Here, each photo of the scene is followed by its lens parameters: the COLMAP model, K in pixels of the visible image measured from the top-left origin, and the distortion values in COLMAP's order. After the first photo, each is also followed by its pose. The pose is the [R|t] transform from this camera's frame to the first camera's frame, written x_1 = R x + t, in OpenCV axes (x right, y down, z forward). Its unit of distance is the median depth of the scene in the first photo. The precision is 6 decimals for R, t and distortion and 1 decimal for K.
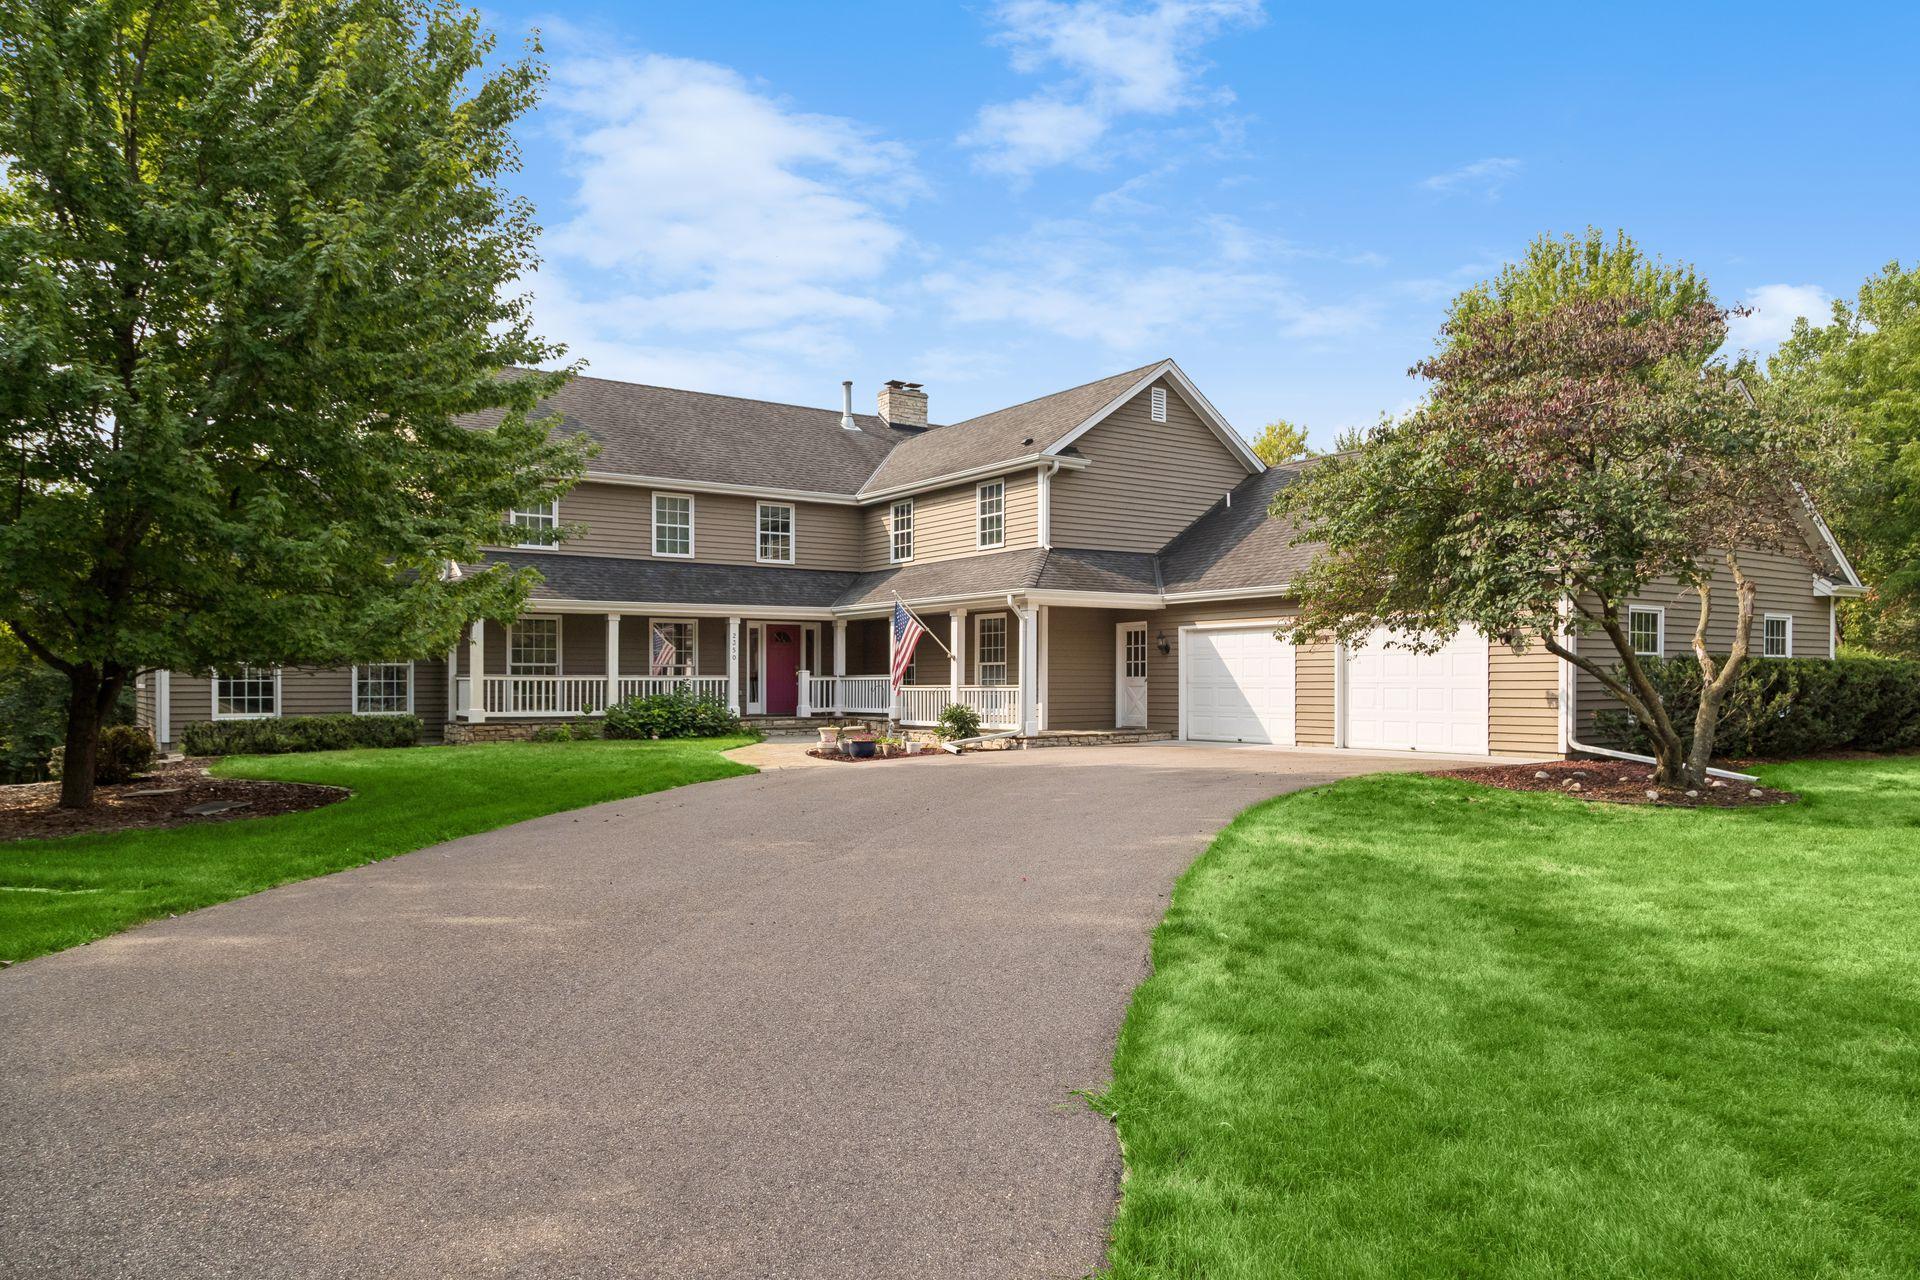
lens RADIAL K [[1337.5, 0, 960.0], [0, 1337.5, 640.0], [0, 0, 1]] dist [0.007647, 0.001409]
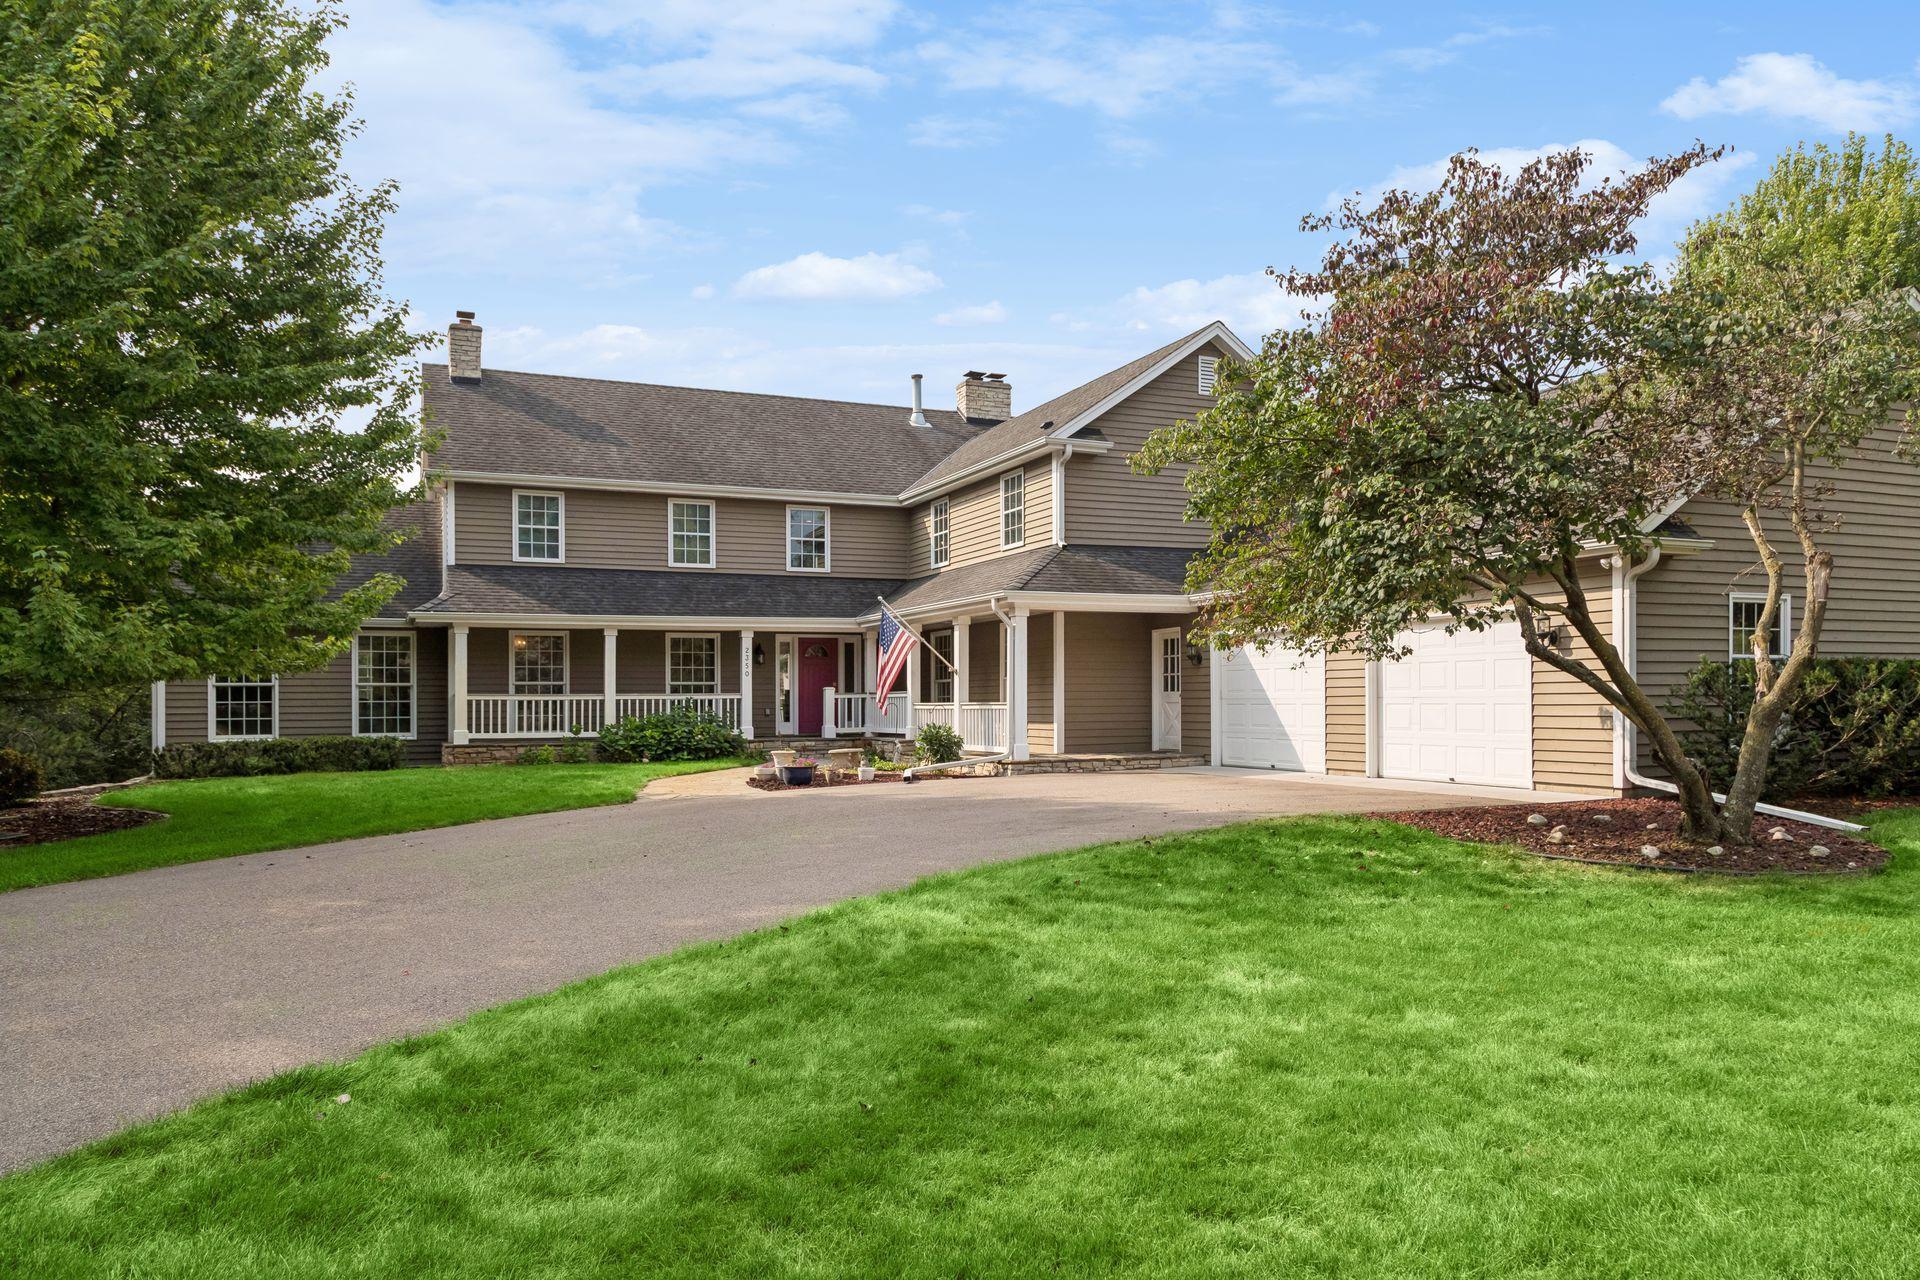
lens RADIAL K [[1350.4, 0, 951.4], [0, 1350.4, 659.8], [0, 0, 1]] dist [0.031919, -0.003948]
pose [[0.978494, -0.011650, -0.205944, 0.171448], [0.012213, 0.999924, 0.001464, 0.003903], [0.205912, -0.003948, 0.978563, 0.117822]]
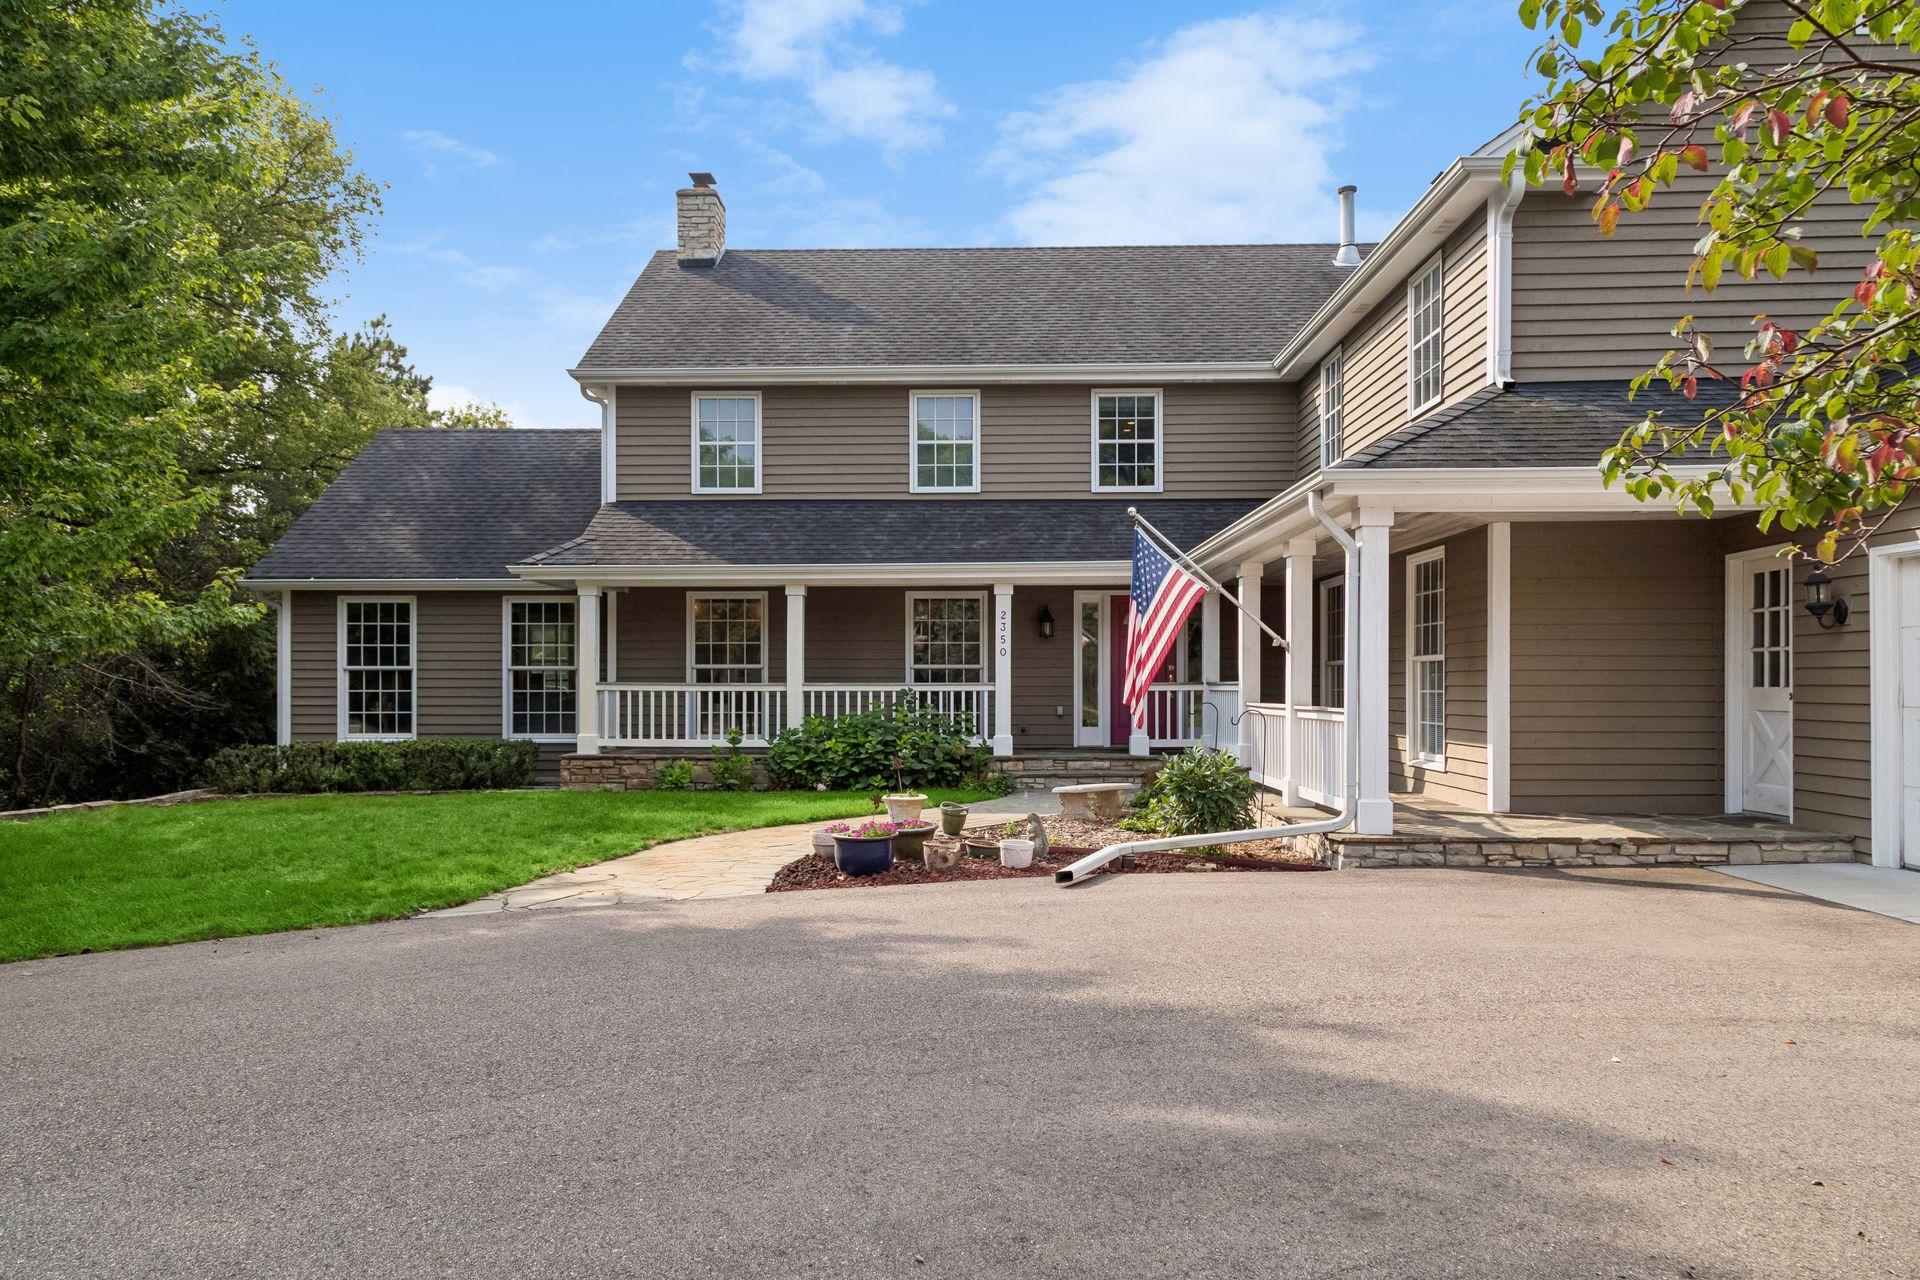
lens RADIAL K [[1350.4, 0, 951.4], [0, 1350.4, 659.8], [0, 0, 1]] dist [0.031919, -0.003948]
pose [[0.803936, -0.010093, -0.594630, 0.175443], [0.019550, 0.999764, 0.009462, 0.010890], [0.594394, -0.019232, 0.803944, 0.534000]]
